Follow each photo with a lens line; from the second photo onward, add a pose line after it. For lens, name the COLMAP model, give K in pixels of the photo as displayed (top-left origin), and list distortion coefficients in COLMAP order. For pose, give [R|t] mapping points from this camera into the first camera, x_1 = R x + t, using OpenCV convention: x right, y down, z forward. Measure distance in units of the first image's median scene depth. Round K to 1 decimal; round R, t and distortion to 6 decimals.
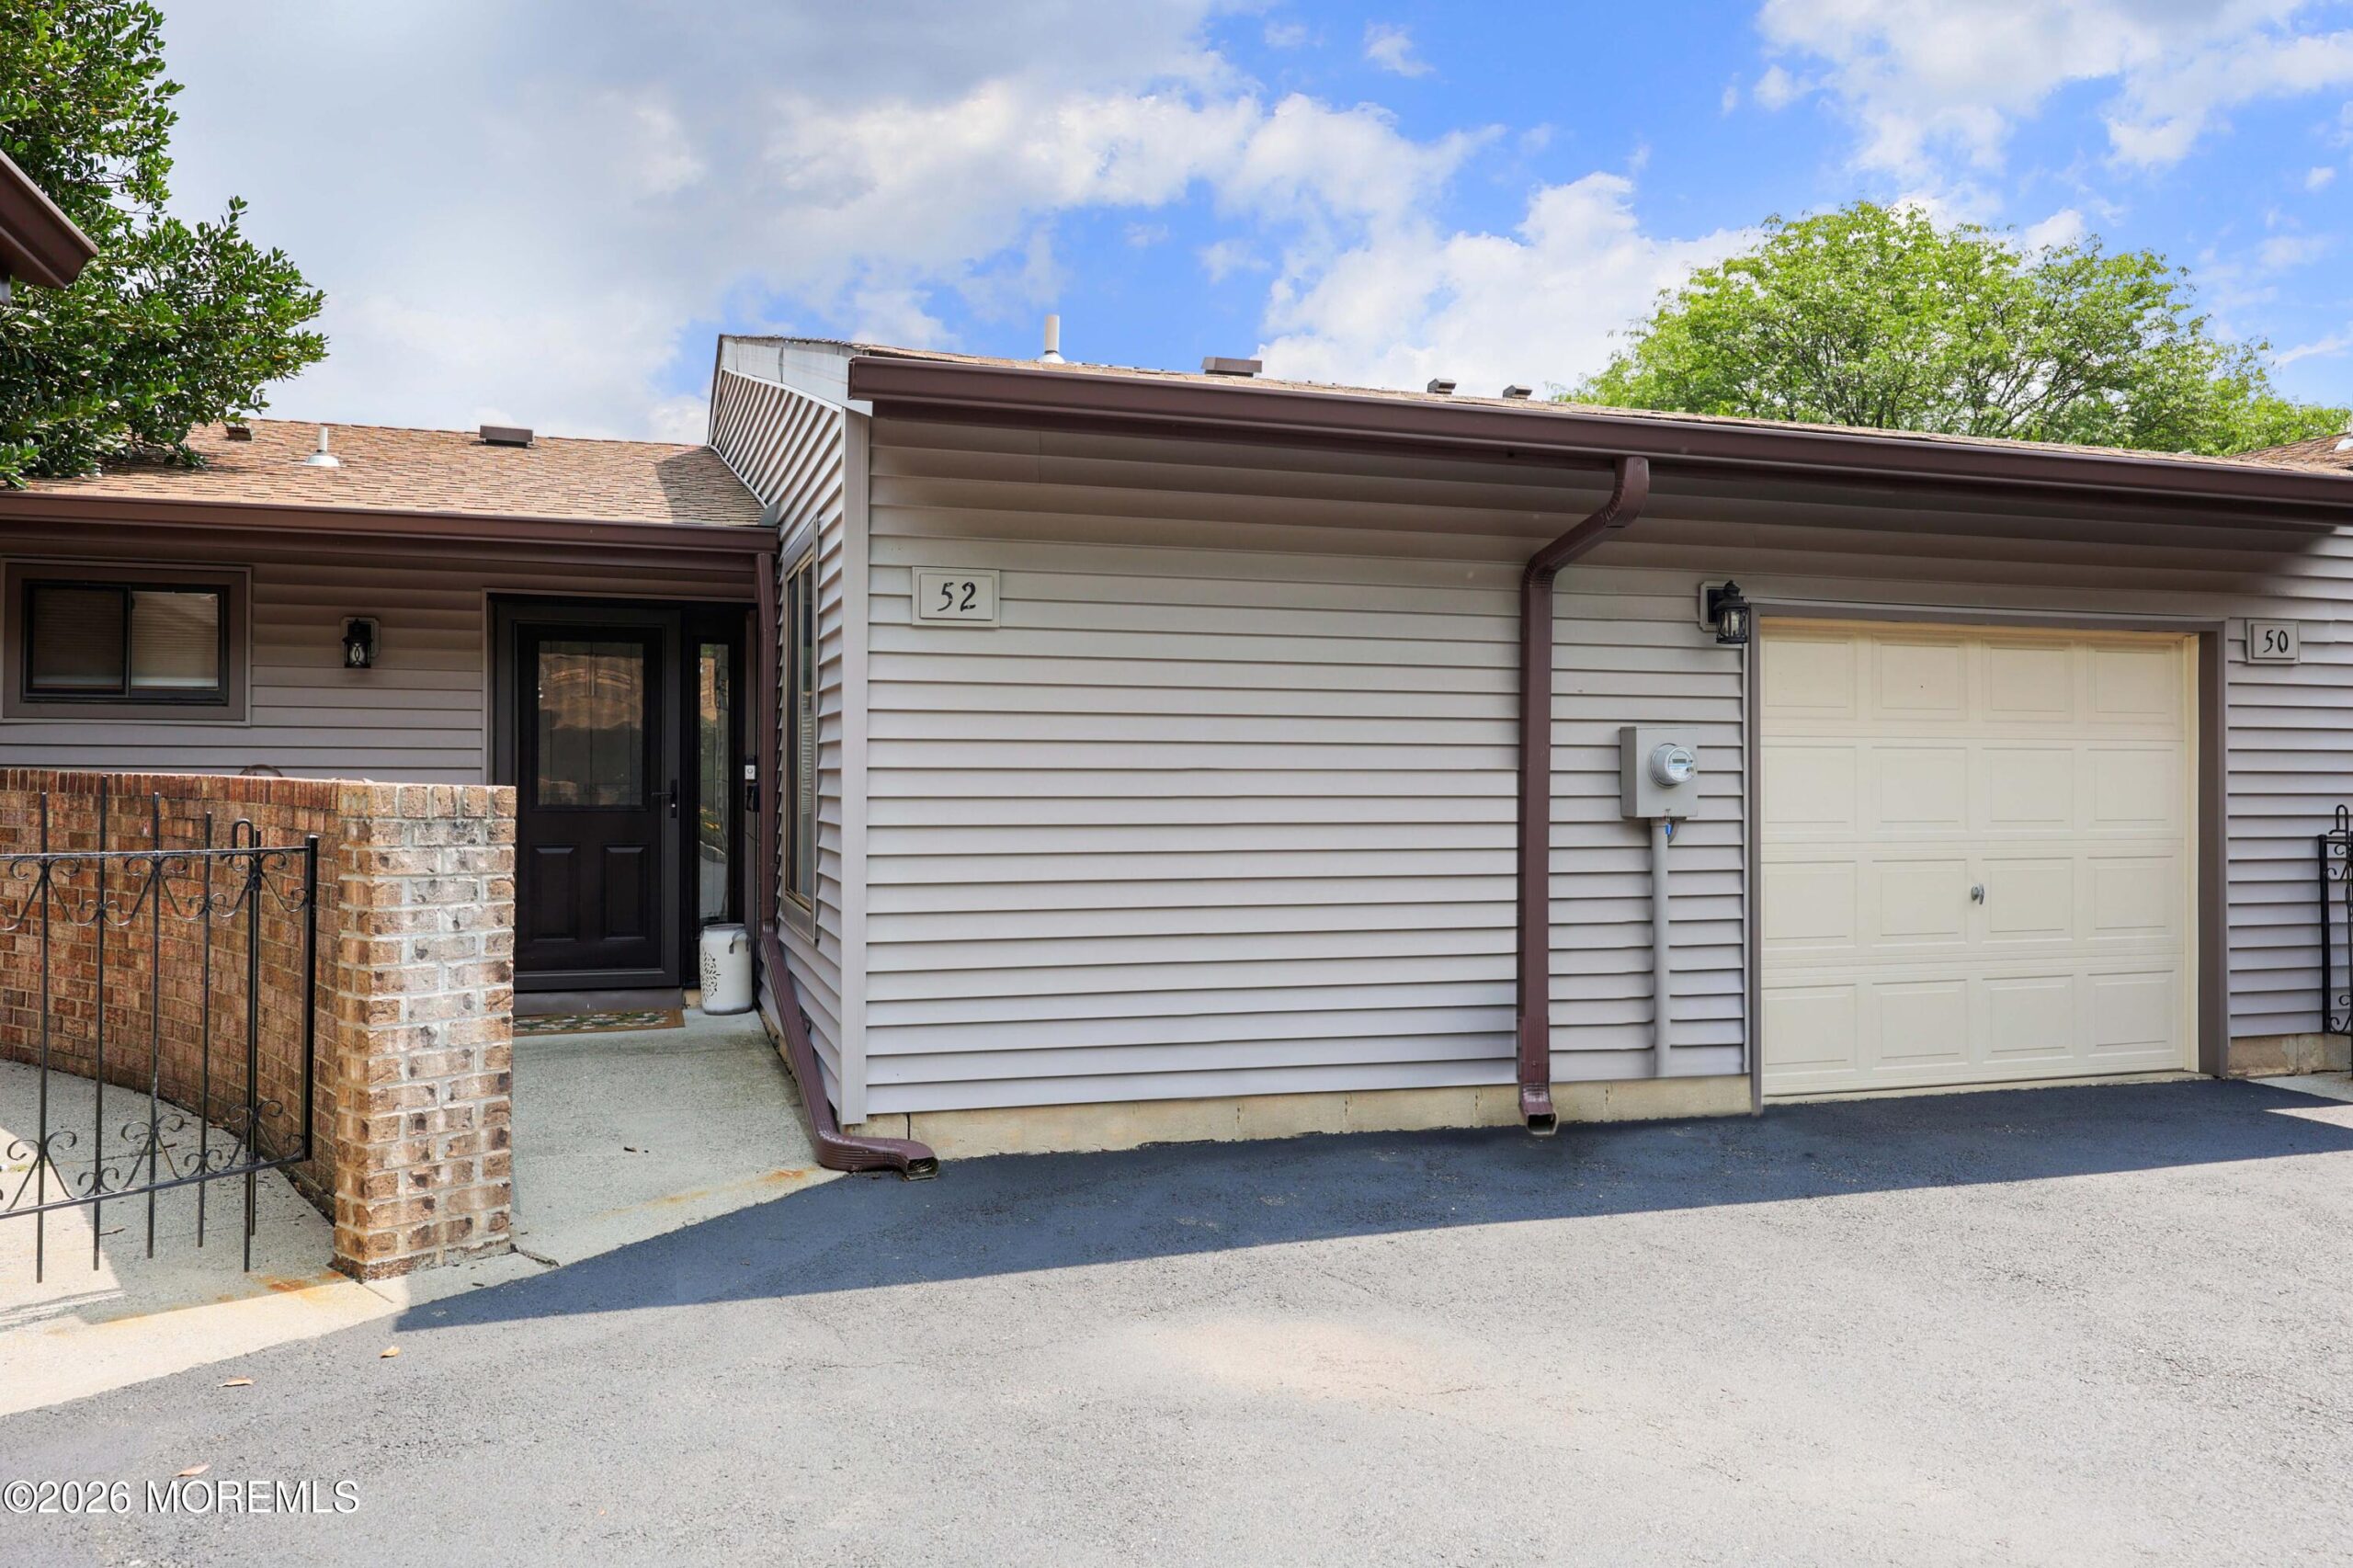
lens RADIAL K [[1728.1, 0, 1188.1], [0, 1728.1, 774.7], [0, 0, 1]] dist [0.000998, -0.000717]
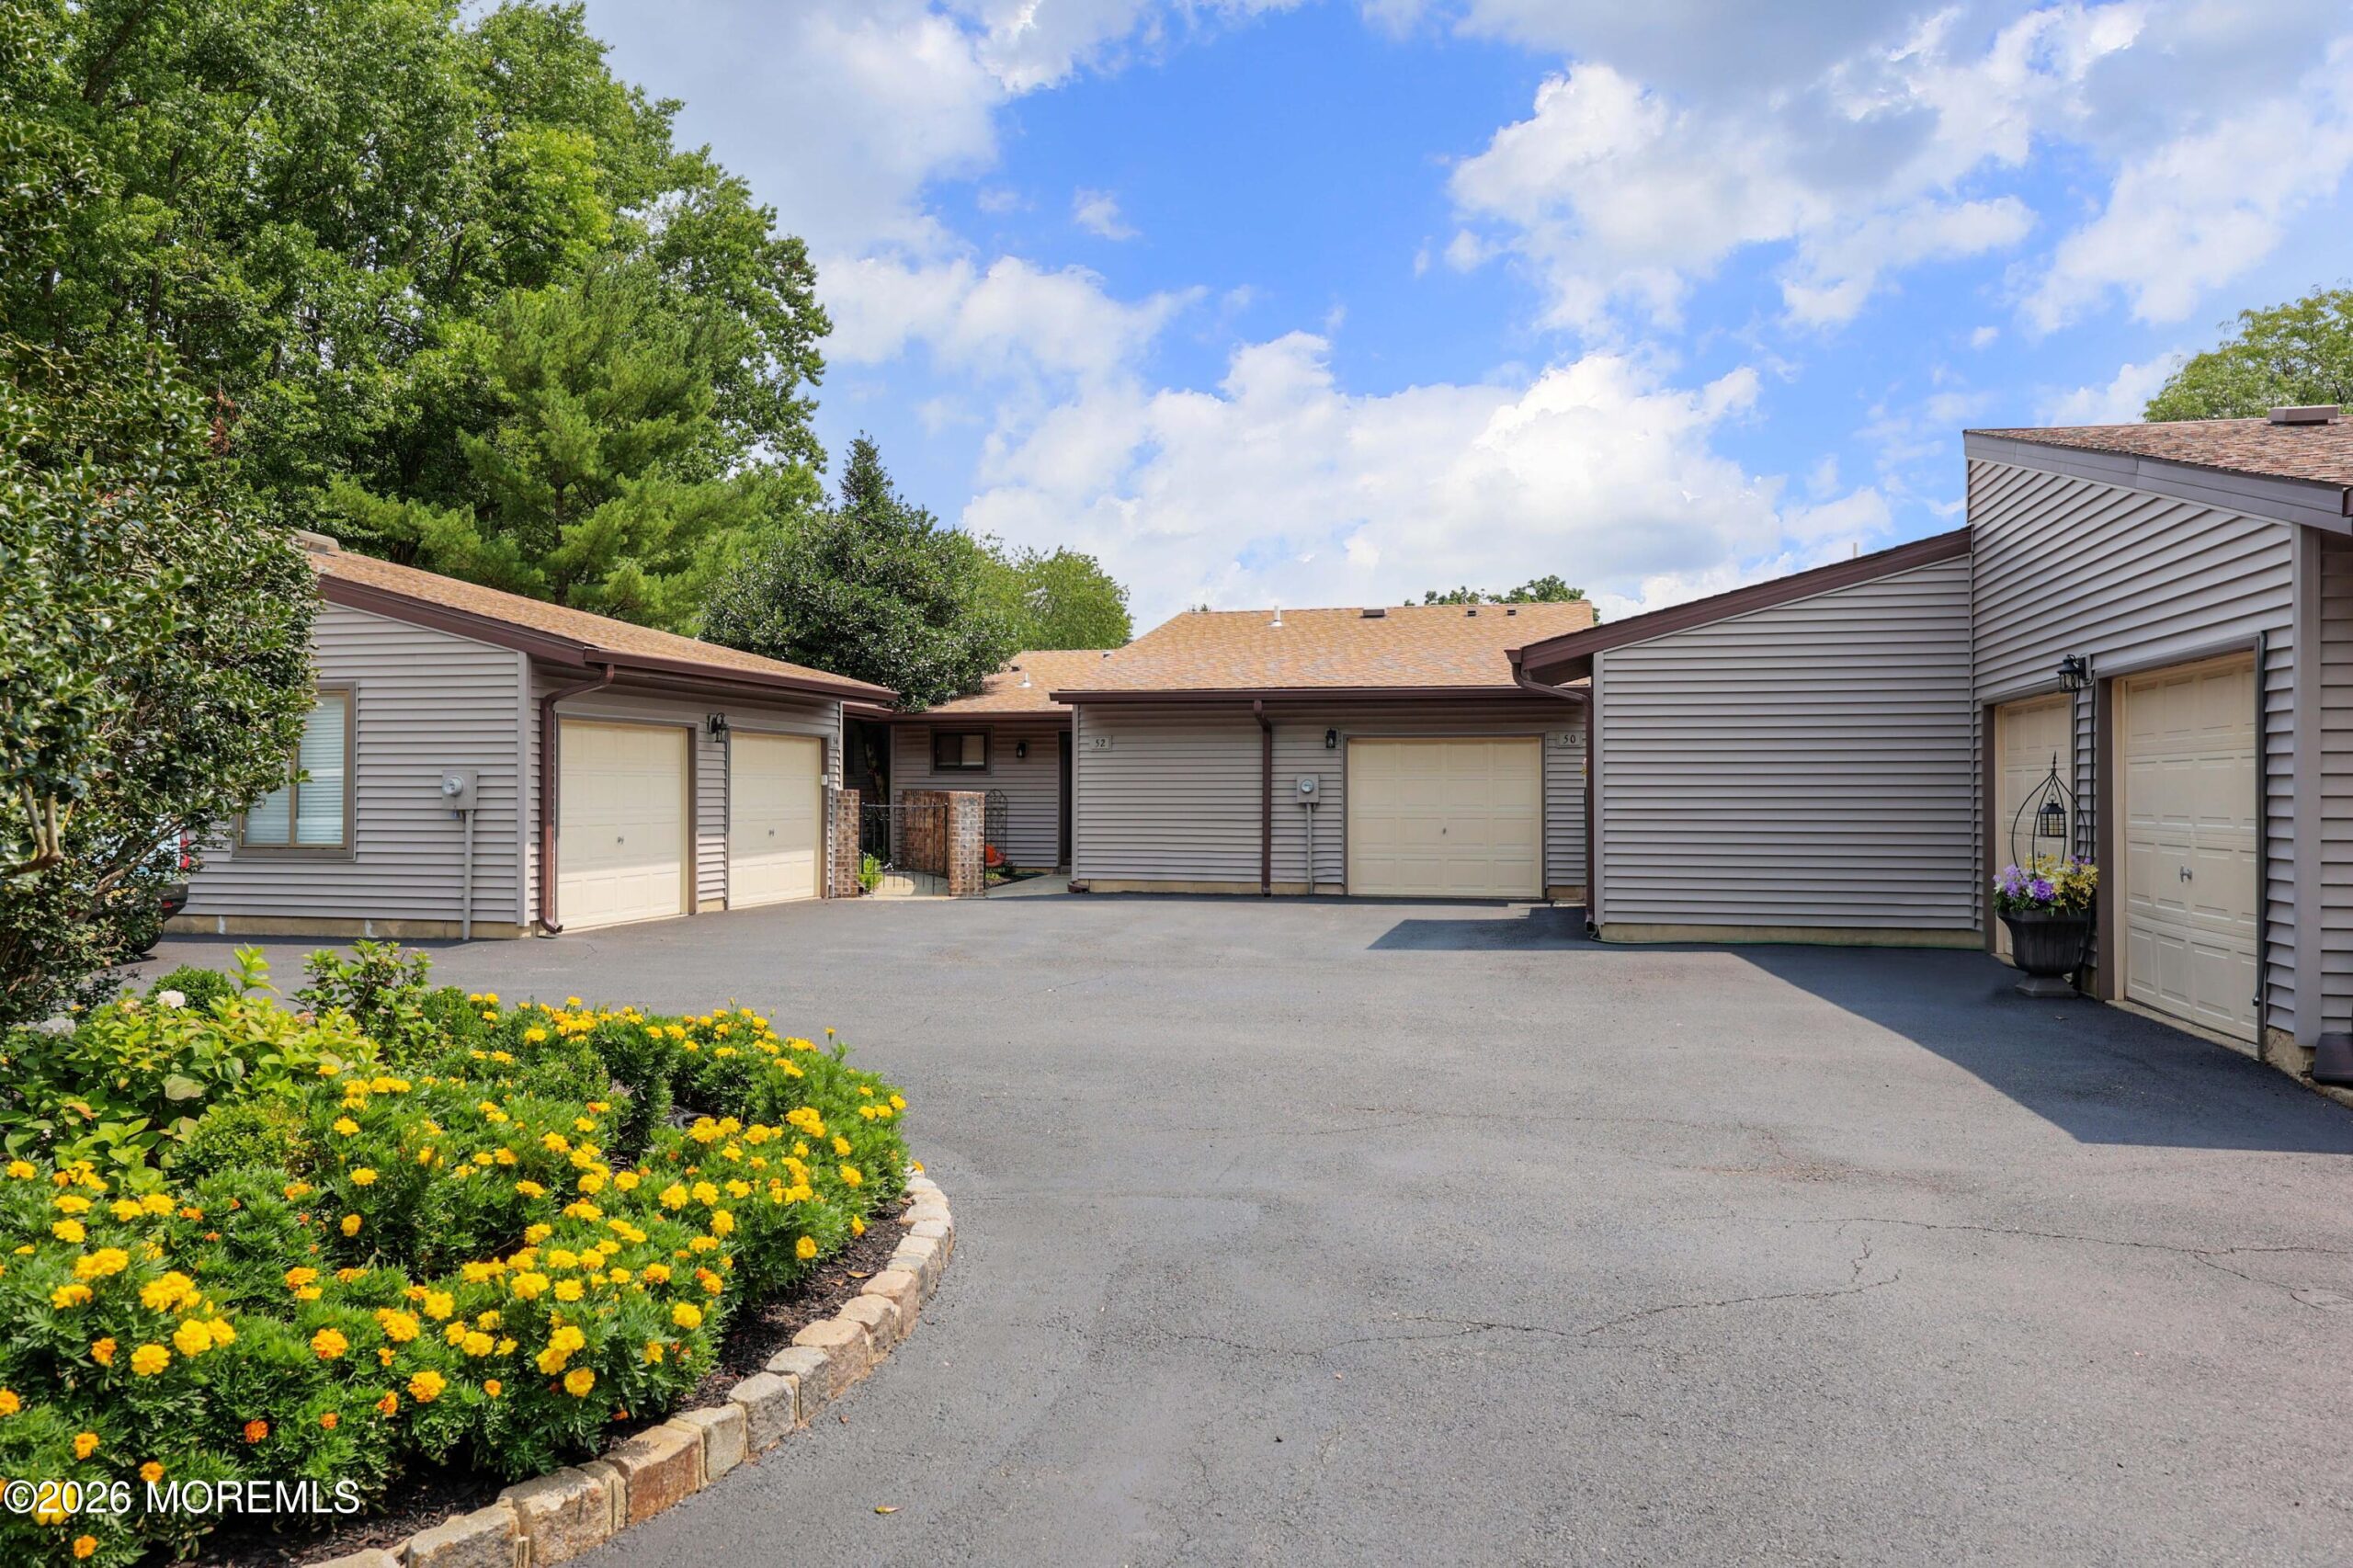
lens RADIAL K [[1658.2, 0, 1083.4], [0, 1658.2, 767.6], [0, 0, 1]] dist [-0.003678, -0.000662]
pose [[0.818437, -0.012198, -0.574466, 1.658252], [0.001437, 0.999815, -0.019182, 0.017452], [0.574594, 0.014874, 0.818304, -1.722040]]
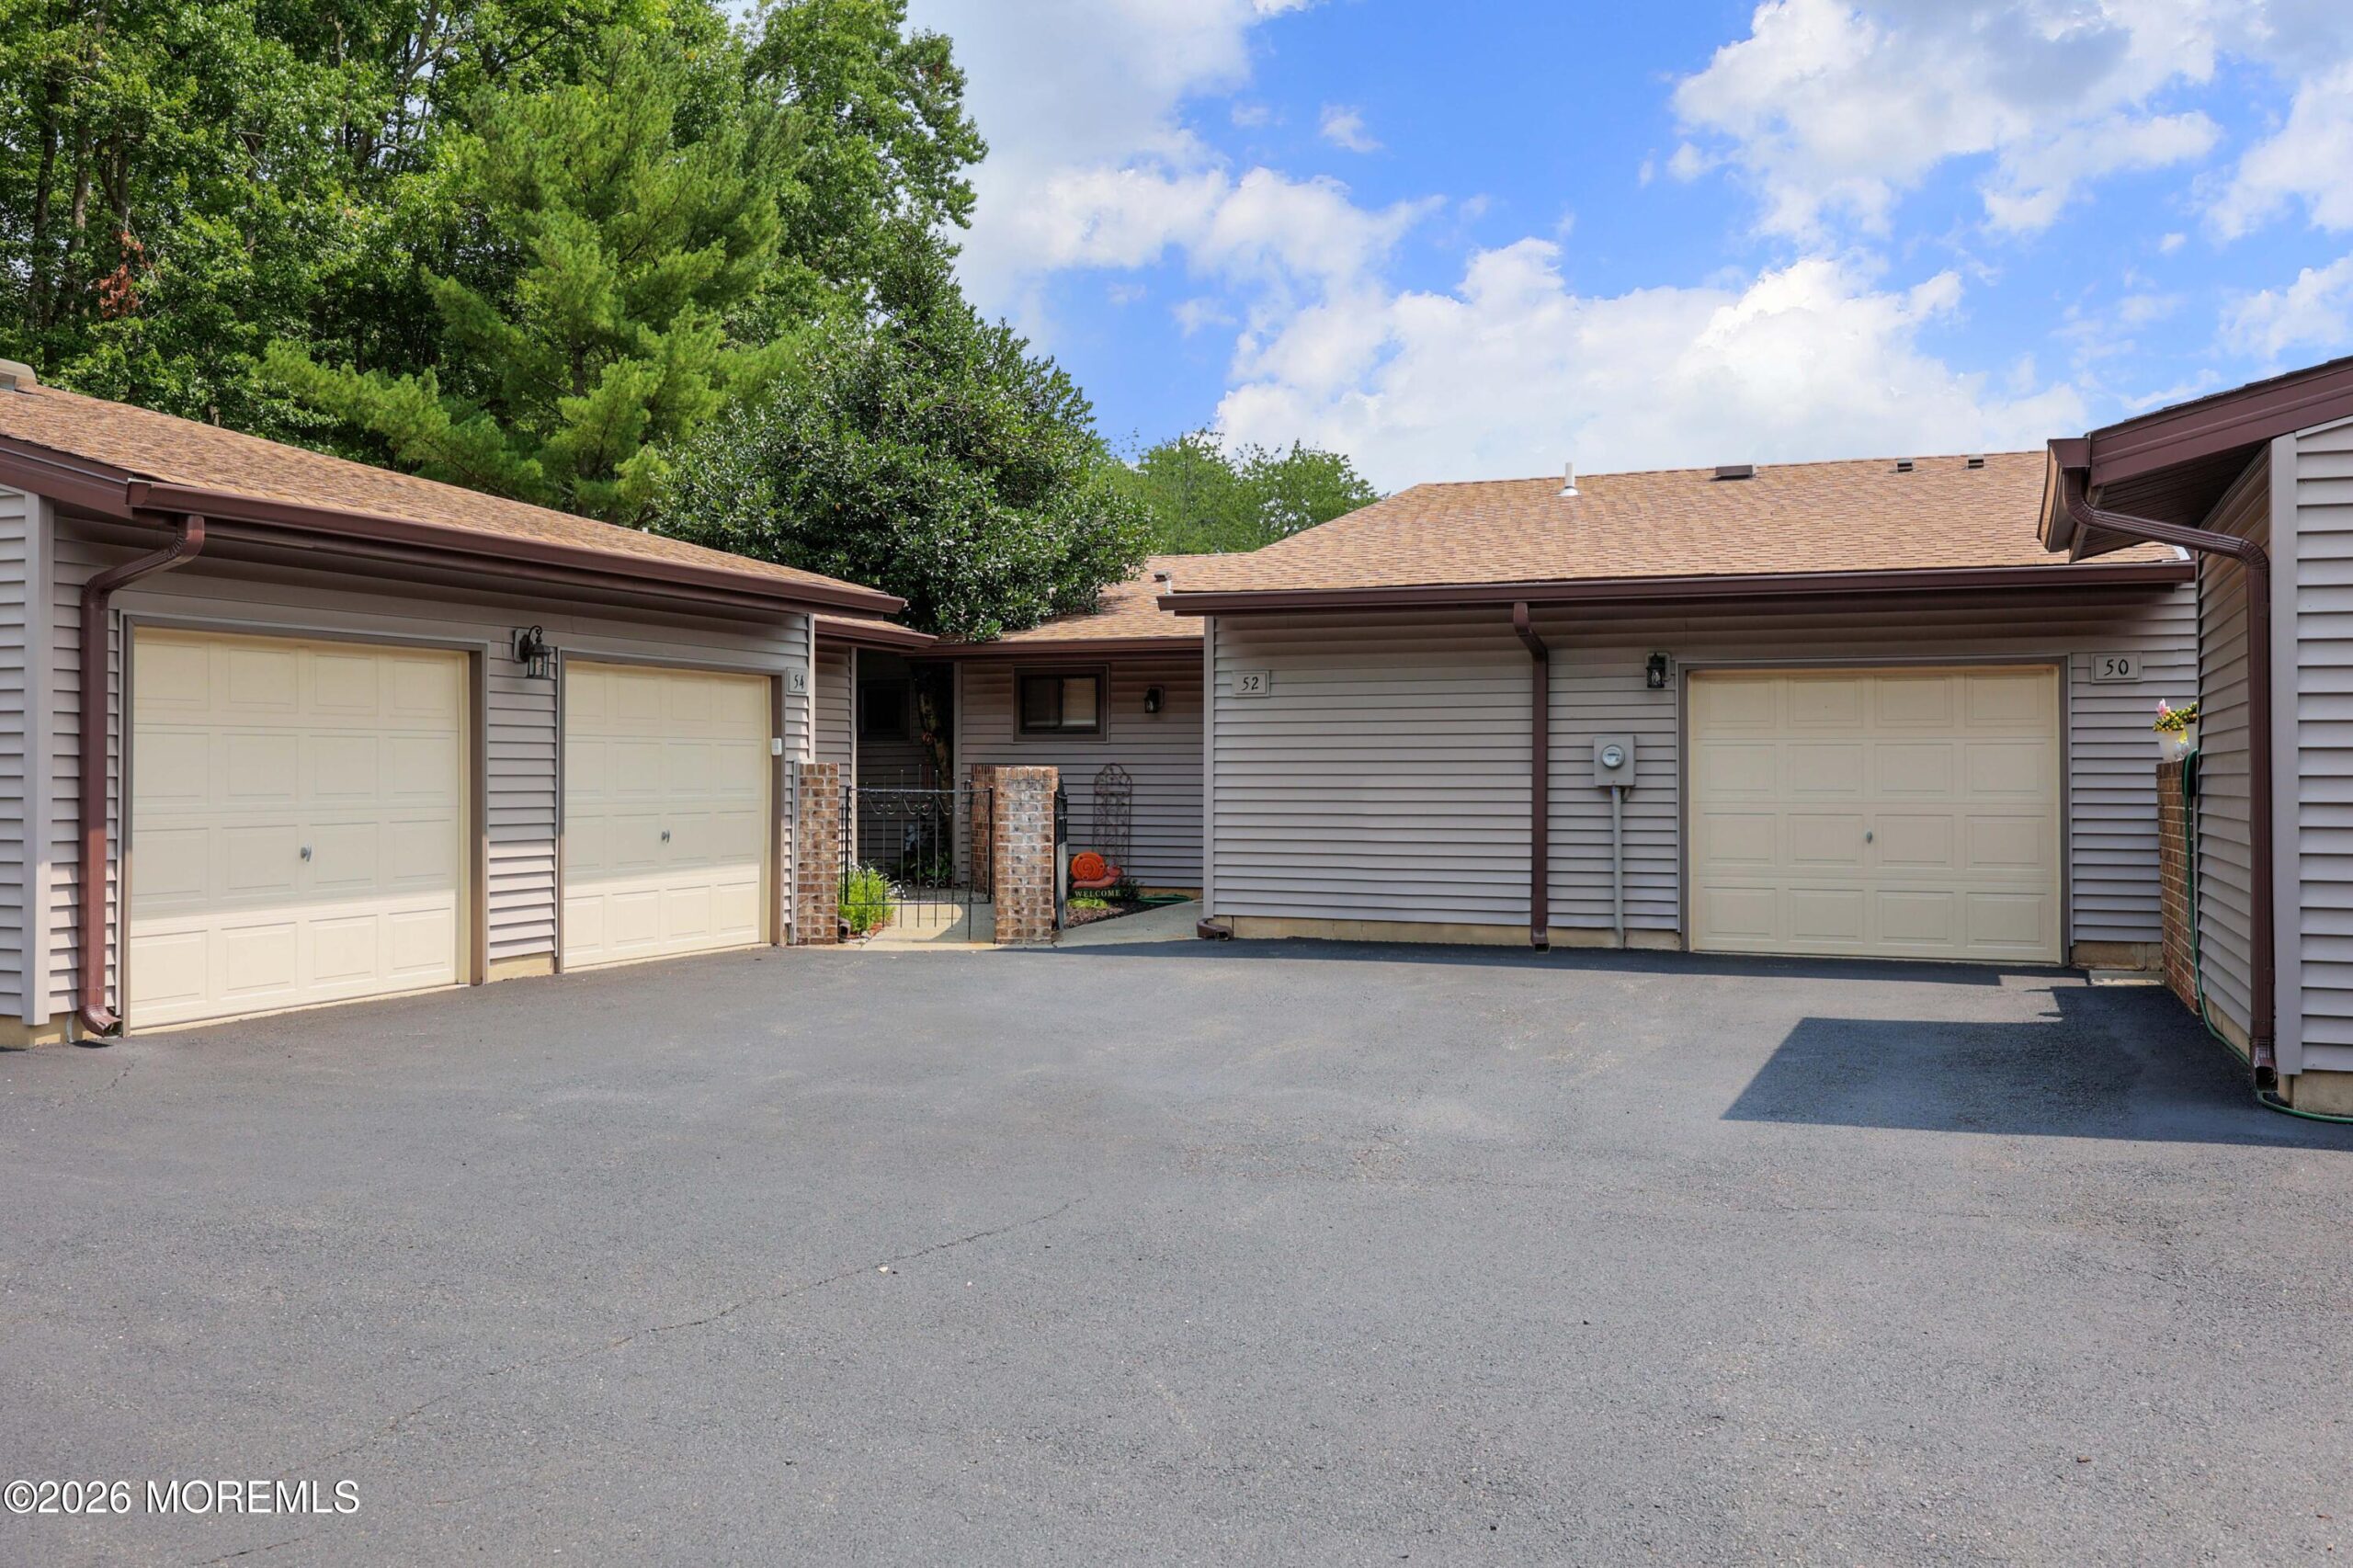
lens RADIAL K [[2008.1, 0, 1076.2], [0, 2008.1, 736.7], [0, 0, 1]] dist [0.002487, 0.000716]
pose [[0.728475, -0.015177, -0.684904, 1.265260], [0.000602, 0.999768, -0.021513, 0.017666], [0.685072, 0.015260, 0.728315, -0.891671]]
